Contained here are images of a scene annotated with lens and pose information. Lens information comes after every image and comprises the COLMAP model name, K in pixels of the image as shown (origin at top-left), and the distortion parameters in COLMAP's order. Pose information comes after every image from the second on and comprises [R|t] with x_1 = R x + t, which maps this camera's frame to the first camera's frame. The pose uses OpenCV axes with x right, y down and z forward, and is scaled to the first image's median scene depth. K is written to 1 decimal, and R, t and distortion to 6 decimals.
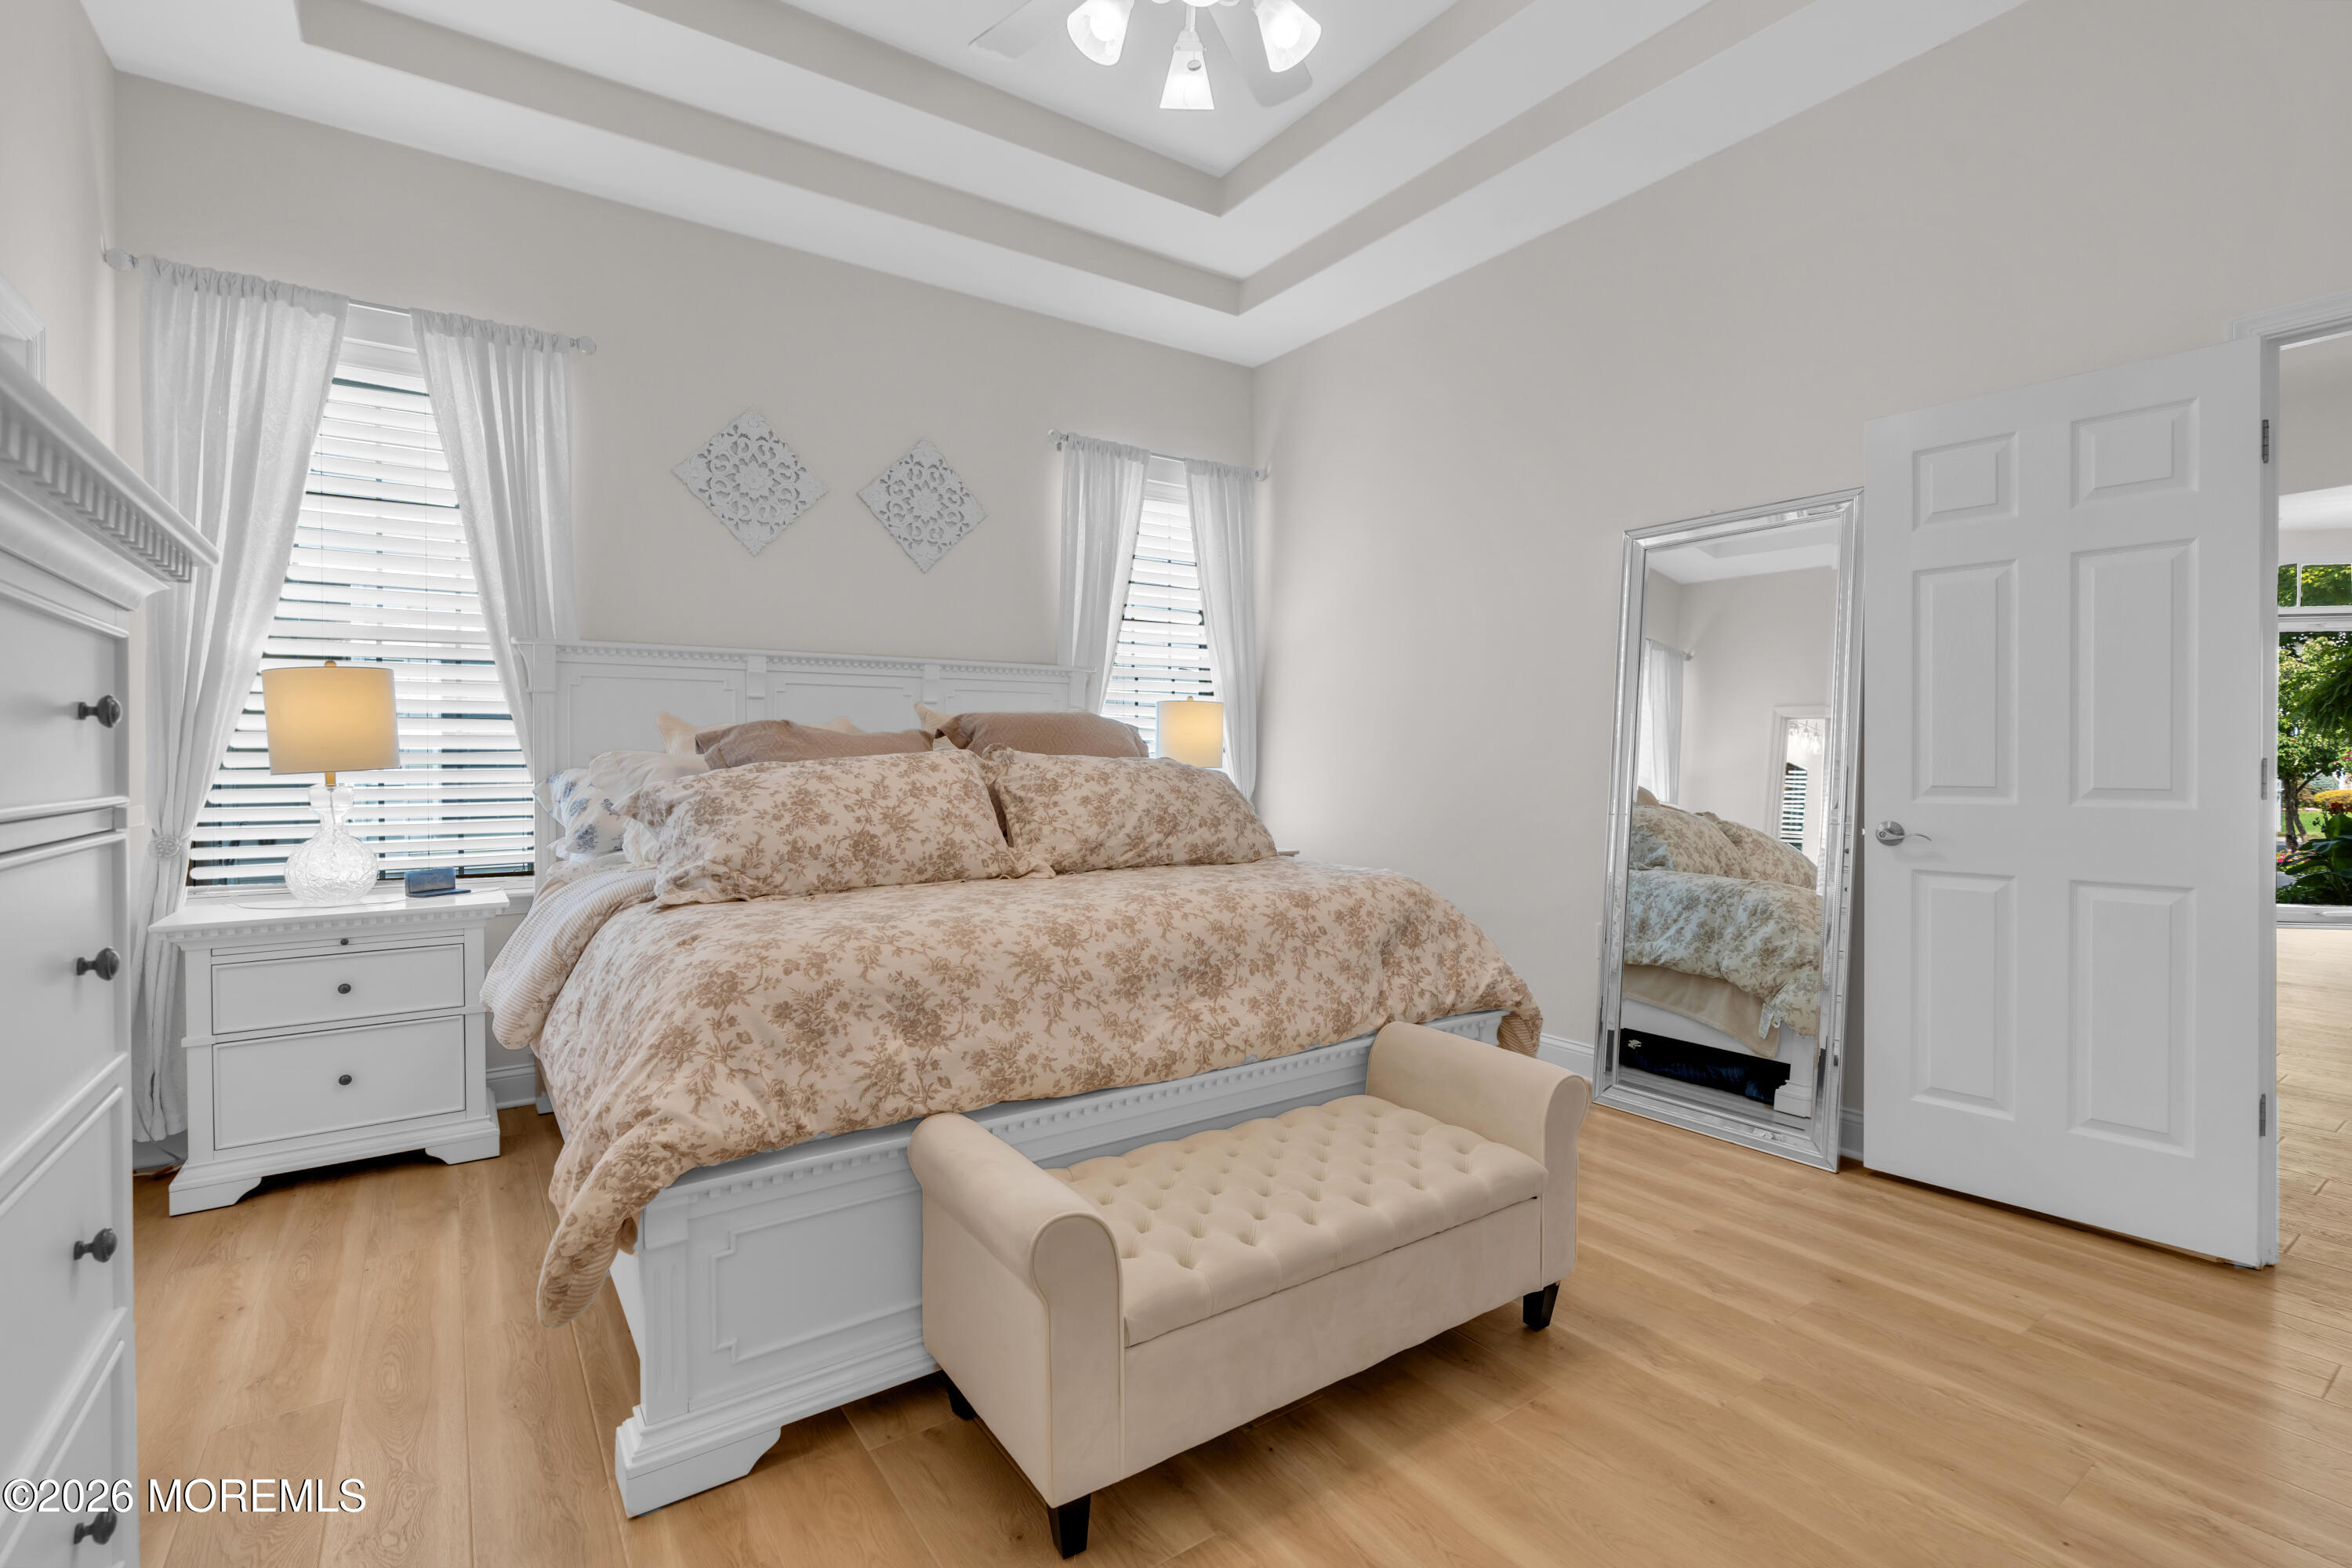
lens RADIAL K [[1078.3, 0, 1178.8], [0, 1078.3, 749.9], [0, 0, 1]] dist [-0.010046, 0.000540]
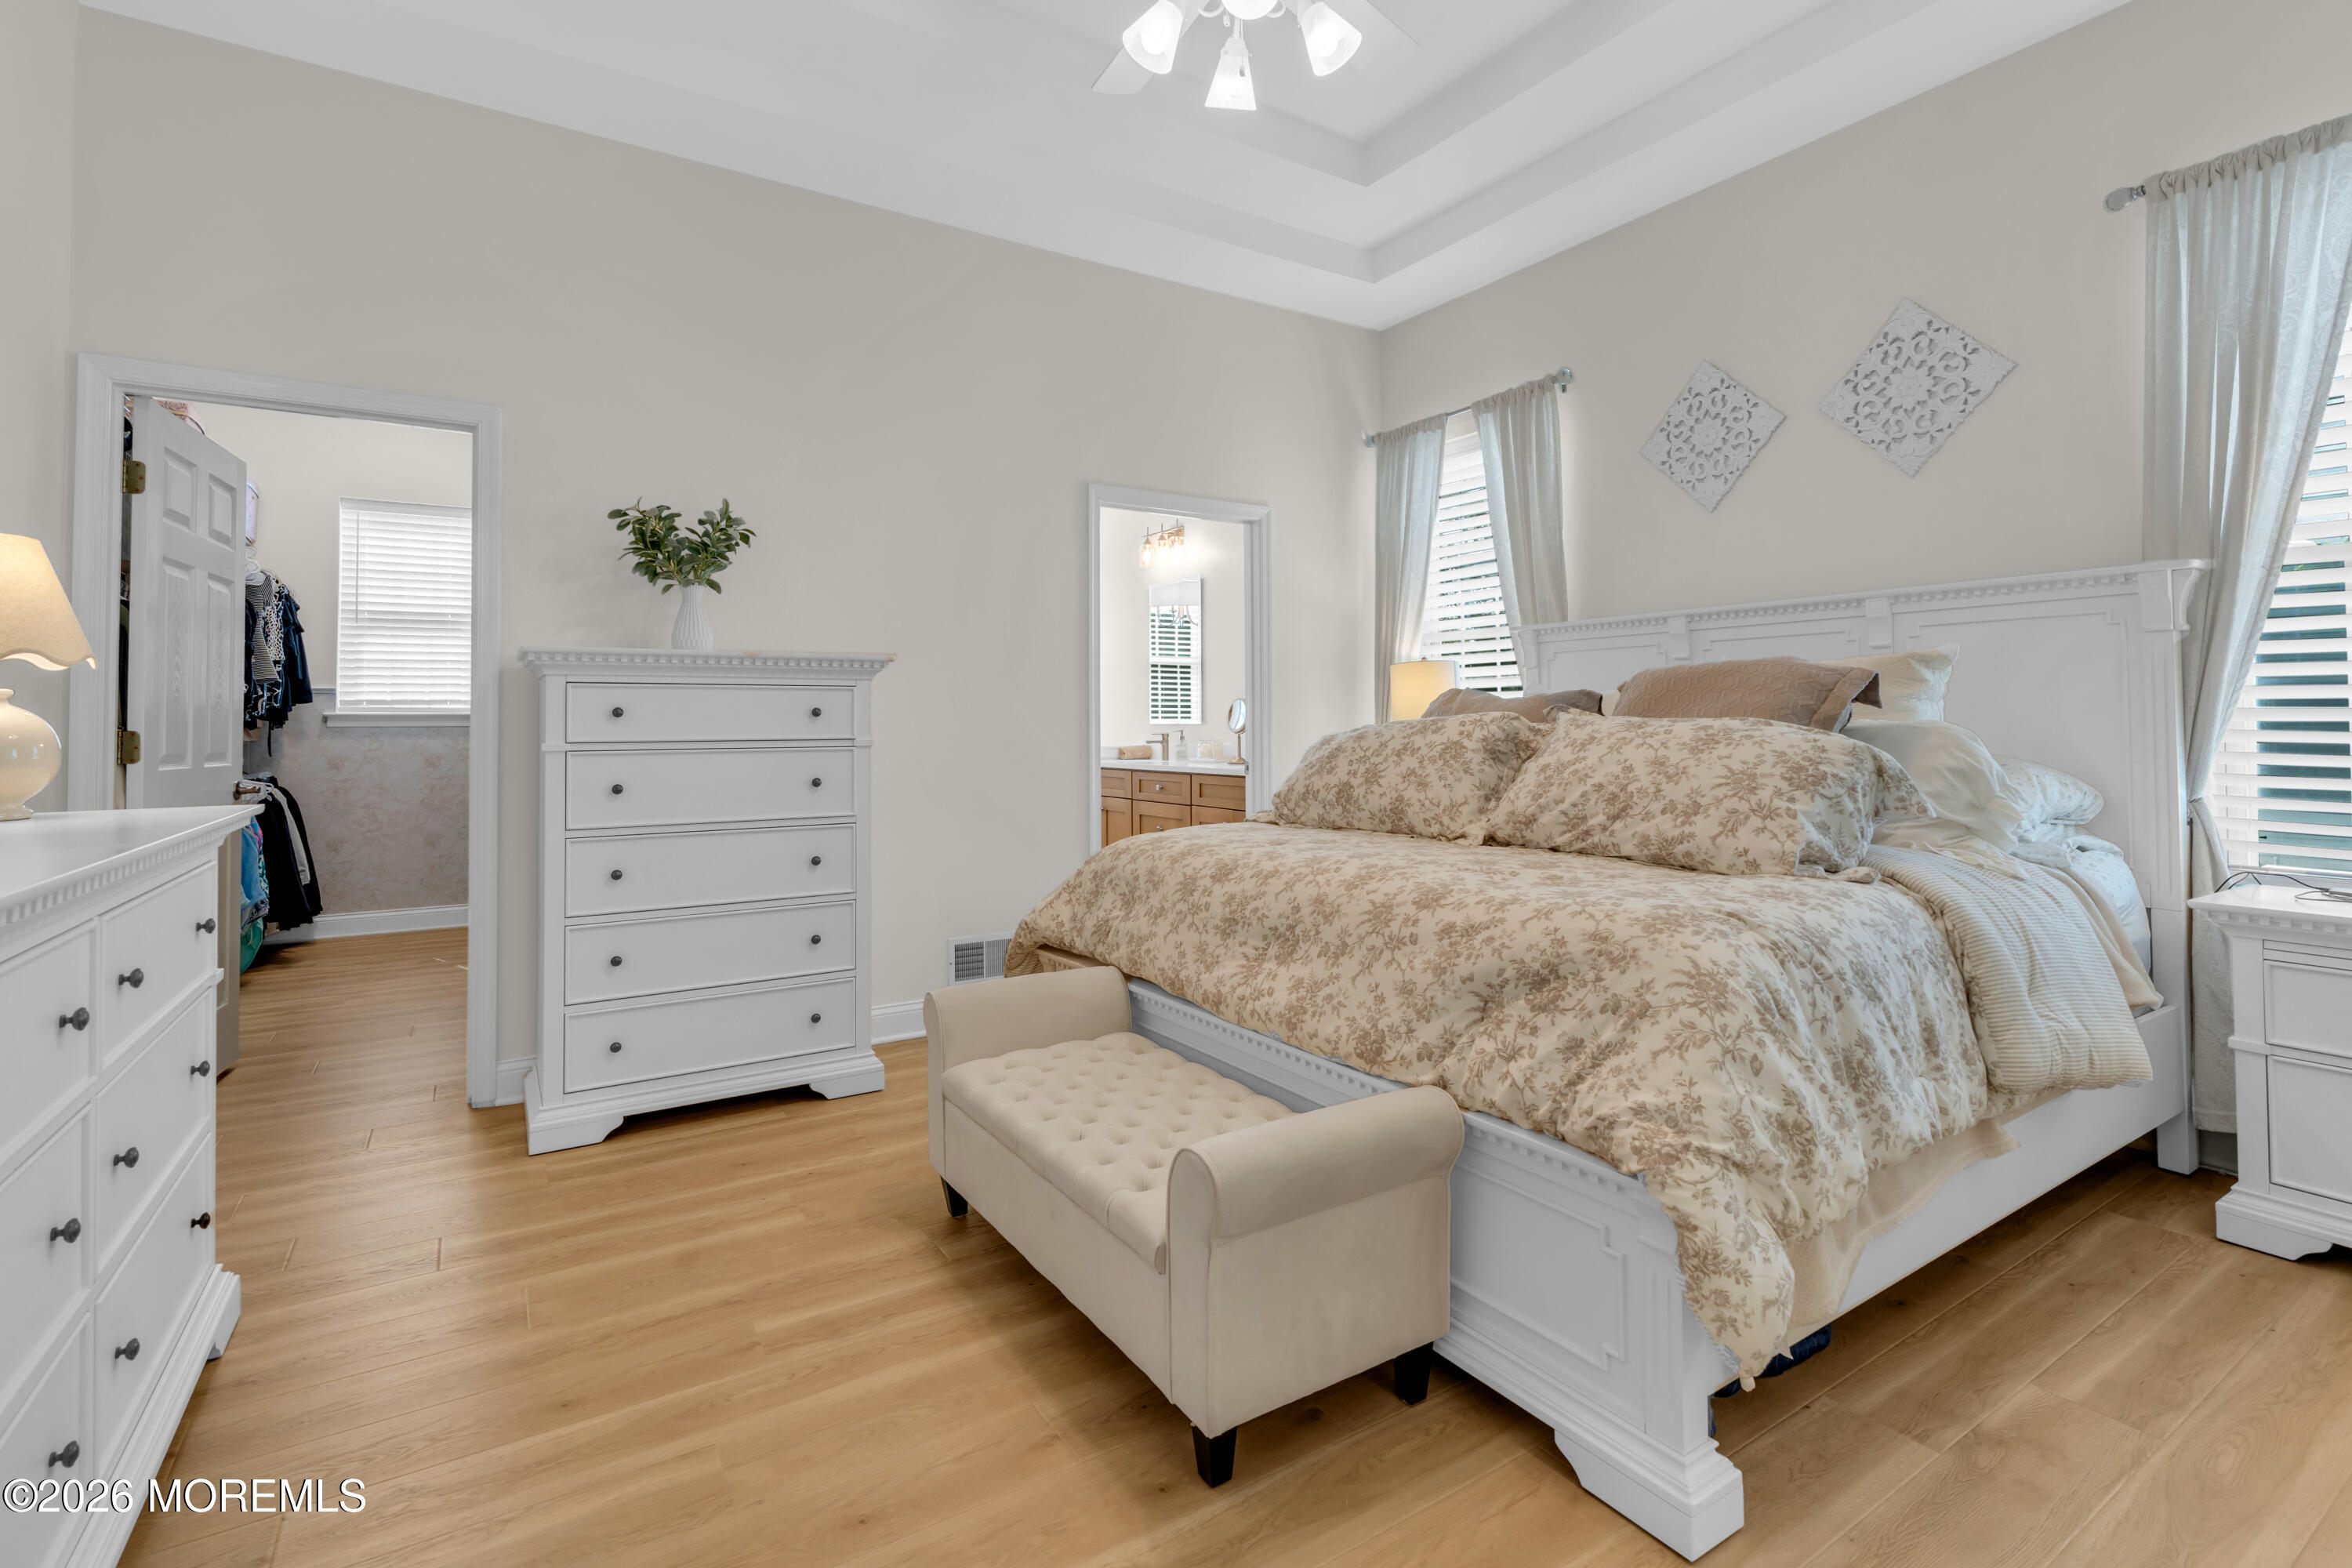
lens RADIAL K [[1081.3, 0, 1189.4], [0, 1081.3, 703.9], [0, 0, 1]] dist [-0.003950, 0.001488]
pose [[-0.032635, -0.017547, -0.999313, 0.808710], [0.015468, 0.999717, -0.018060, 0.005778], [0.999348, -0.016047, -0.032355, 0.747185]]
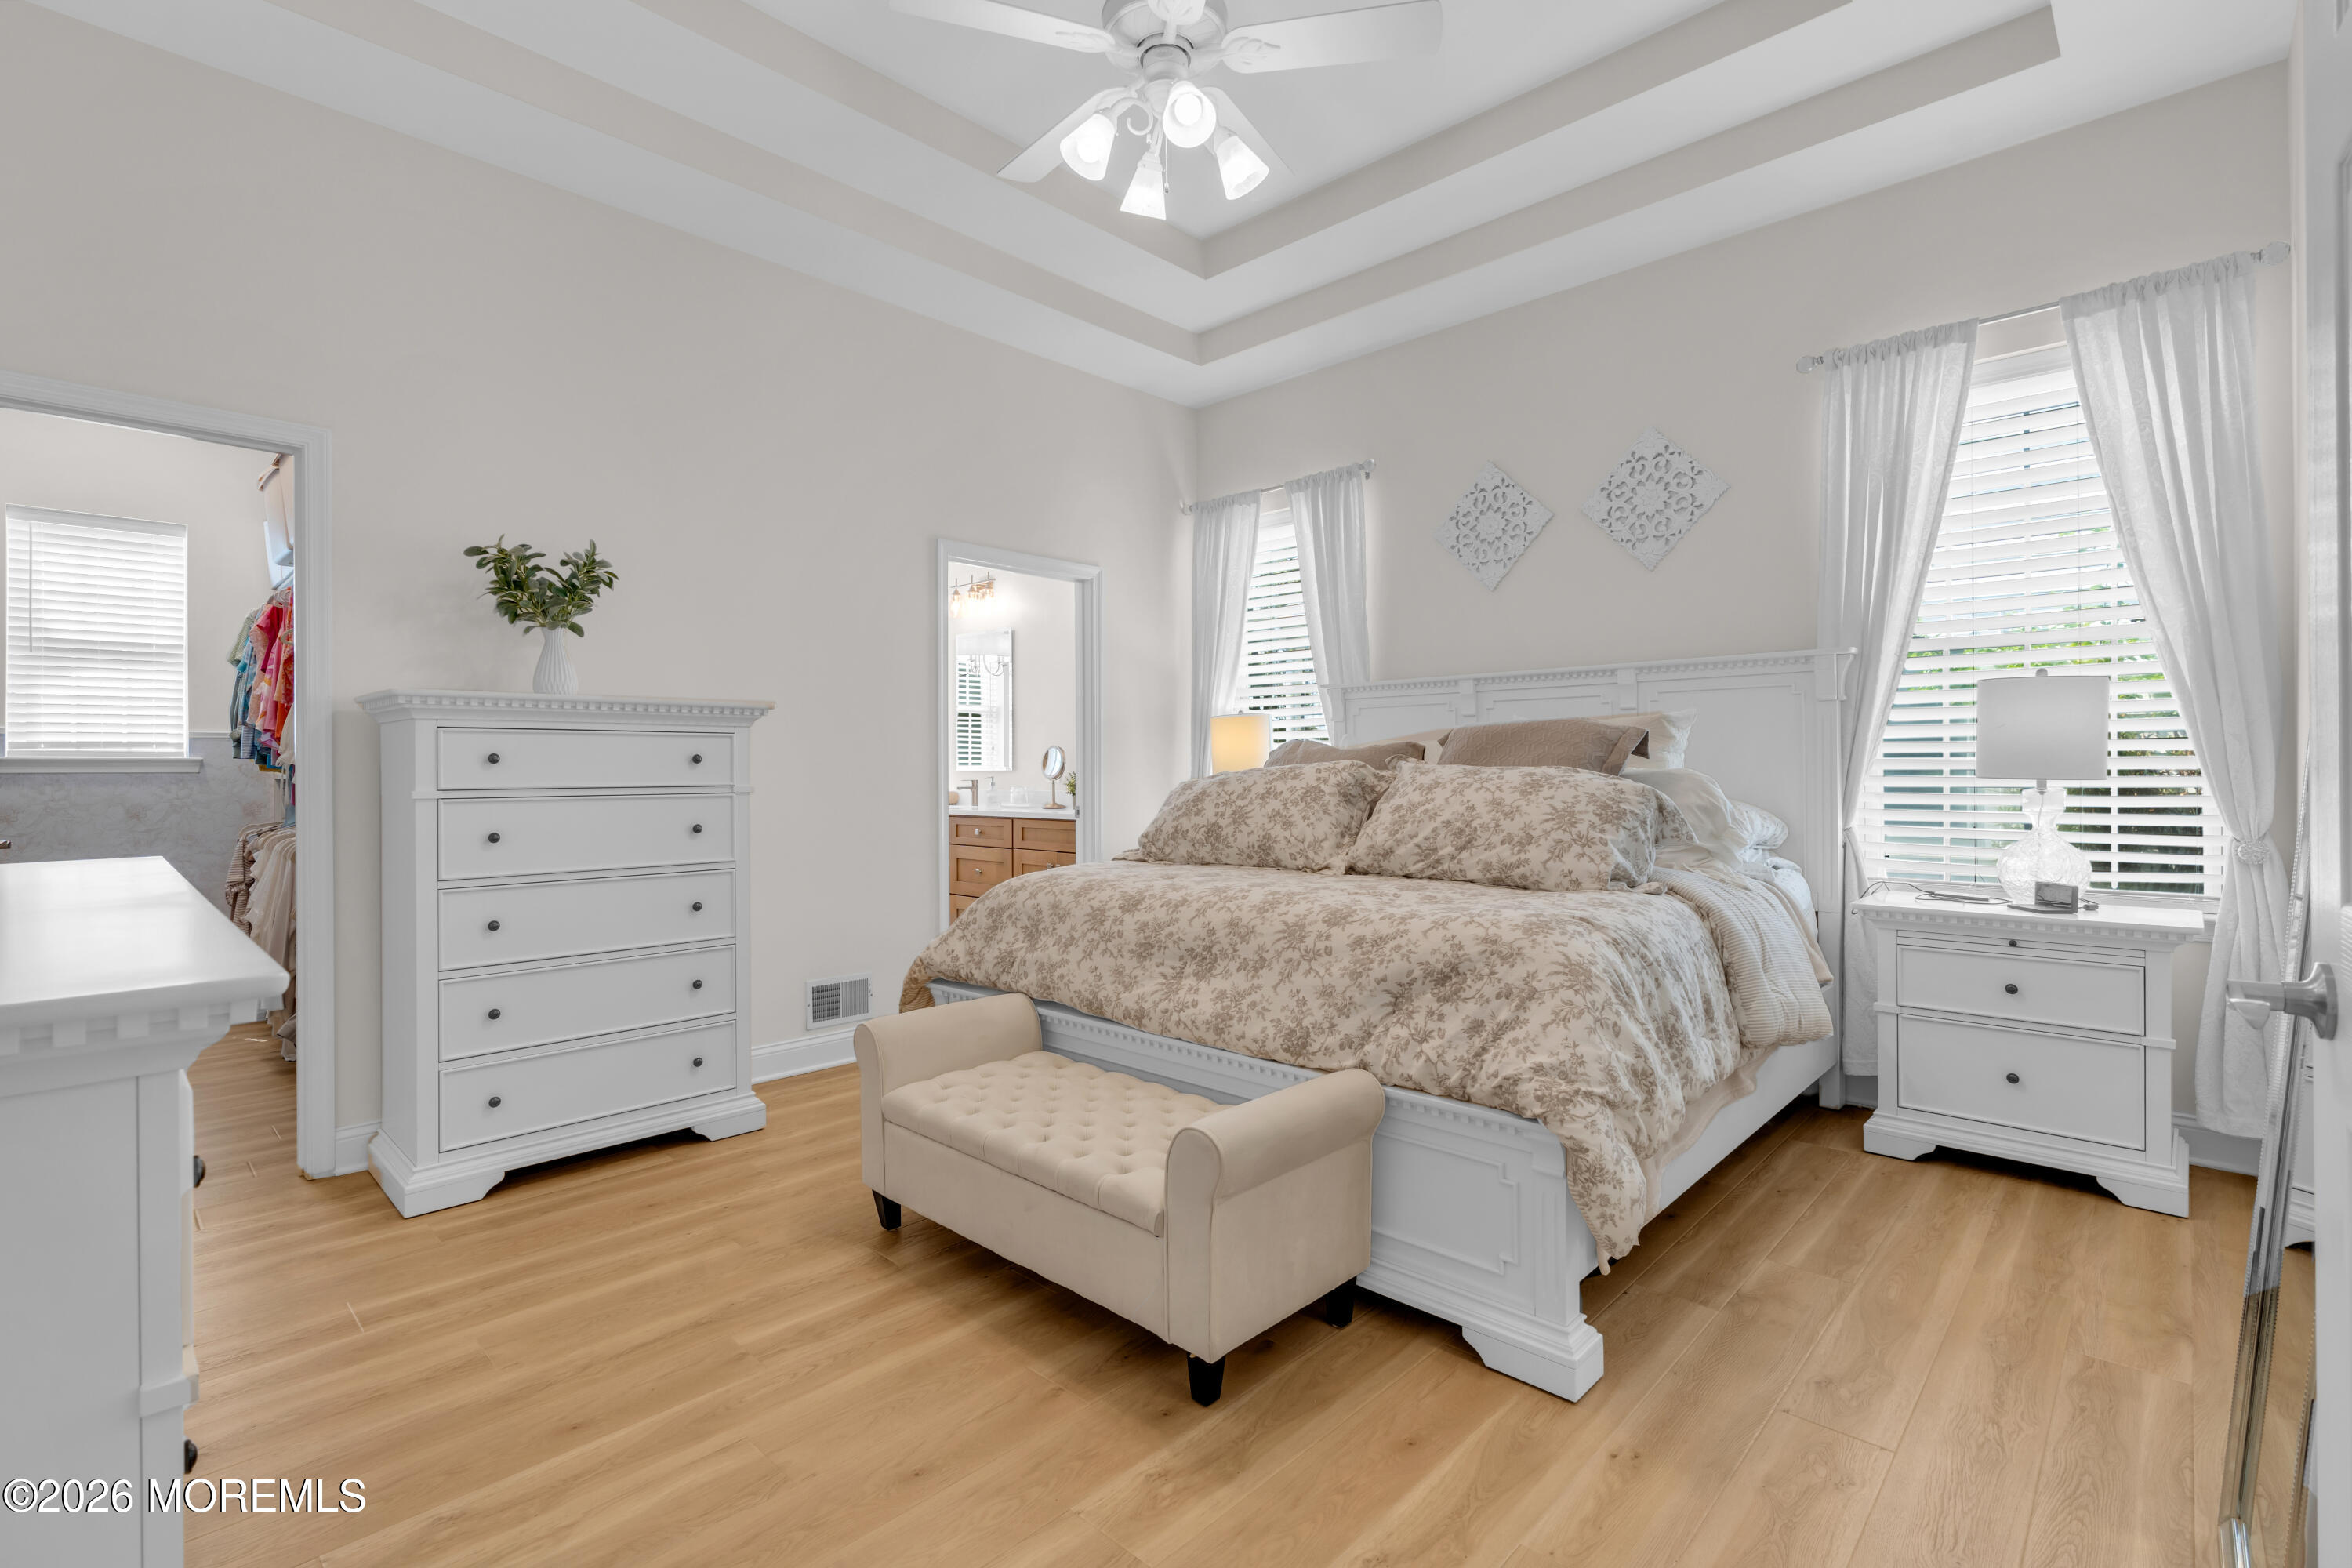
lens RADIAL K [[1062.9, 0, 1180.6], [0, 1062.9, 774.1], [0, 0, 1]] dist [-0.002333, -0.000204]
pose [[0.199692, 0.004688, -0.979848, 0.884345], [0.014231, 0.999869, 0.007684, 0.002616], [0.979755, -0.015479, 0.199599, 0.595547]]
